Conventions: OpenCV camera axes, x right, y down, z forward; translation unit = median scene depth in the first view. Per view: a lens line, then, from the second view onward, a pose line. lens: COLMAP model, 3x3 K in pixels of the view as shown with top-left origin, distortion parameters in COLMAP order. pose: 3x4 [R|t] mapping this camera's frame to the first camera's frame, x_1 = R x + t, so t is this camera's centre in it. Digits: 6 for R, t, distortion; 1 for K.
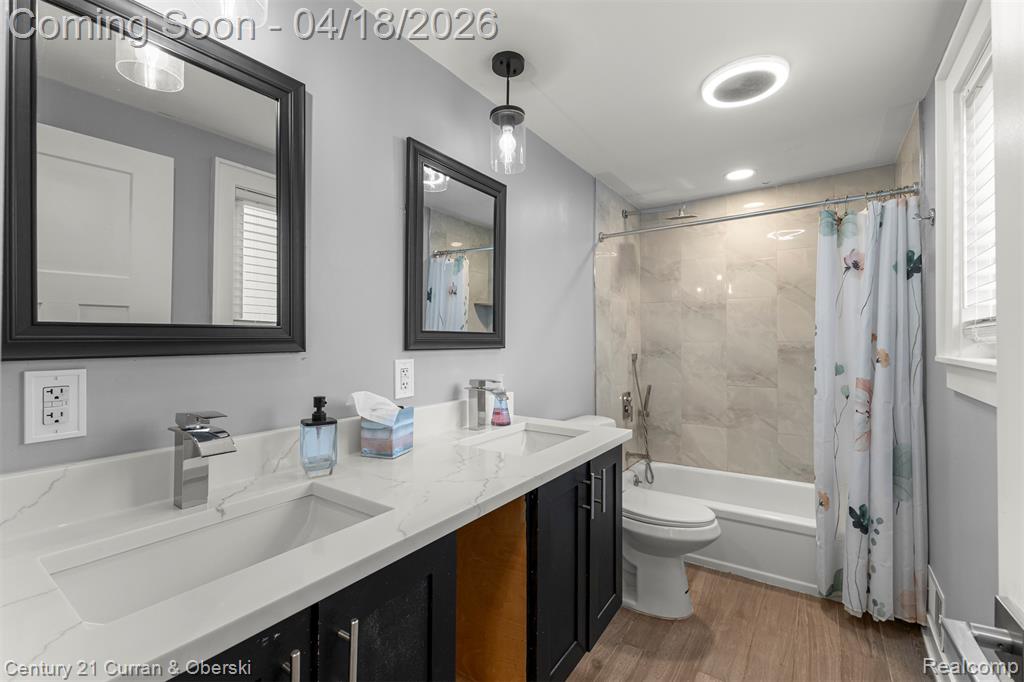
lens RADIAL K [[440.6, 0, 512.5], [0, 440.6, 335.9], [0, 0, 1]] dist [0.008766, -0.001140]
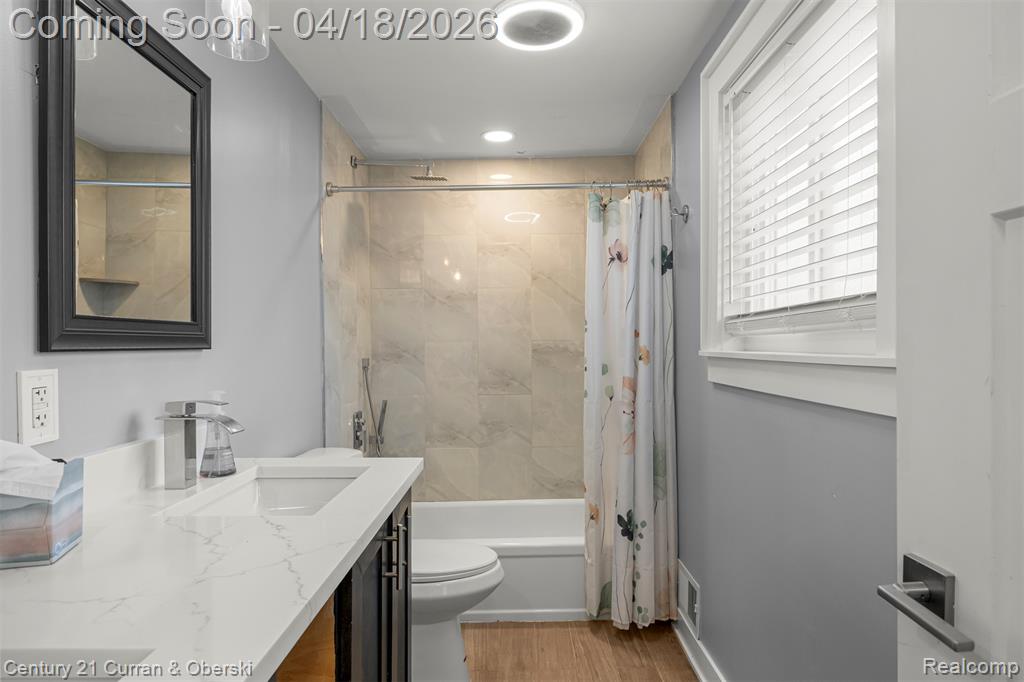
lens RADIAL K [[603.6, 0, 512.3], [0, 603.6, 346.0], [0, 0, 1]] dist [0.004126, 0.003233]
pose [[0.826318, -0.008259, 0.563143, -0.134311], [0.001054, 0.999913, 0.013118, 0.012424], [-0.563203, -0.010246, 0.826255, 0.077995]]
